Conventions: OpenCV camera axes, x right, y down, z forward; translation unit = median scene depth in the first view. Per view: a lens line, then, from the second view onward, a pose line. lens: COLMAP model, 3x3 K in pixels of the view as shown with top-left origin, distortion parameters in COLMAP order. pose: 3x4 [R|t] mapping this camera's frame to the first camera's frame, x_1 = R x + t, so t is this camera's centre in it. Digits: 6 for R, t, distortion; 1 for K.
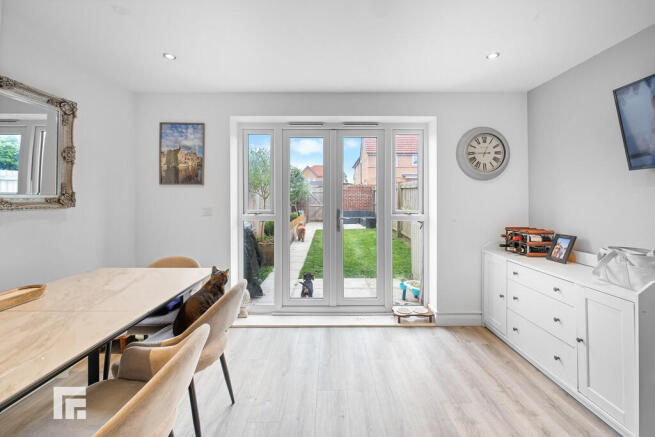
lens RADIAL K [[286.8, 0, 329.2], [0, 286.8, 199.3], [0, 0, 1]] dist [-0.000737, -0.000081]
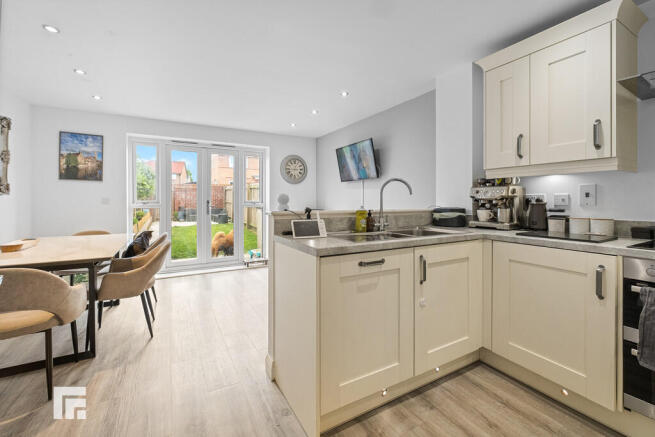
lens RADIAL K [[286.8, 0, 329.2], [0, 286.8, 199.3], [0, 0, 1]] dist [-0.000737, -0.000081]
pose [[0.872303, 0.004667, 0.488943, -0.163268], [-0.003547, 0.999989, -0.003215, 0.036140], [-0.488953, 0.001070, 0.872310, -0.706940]]
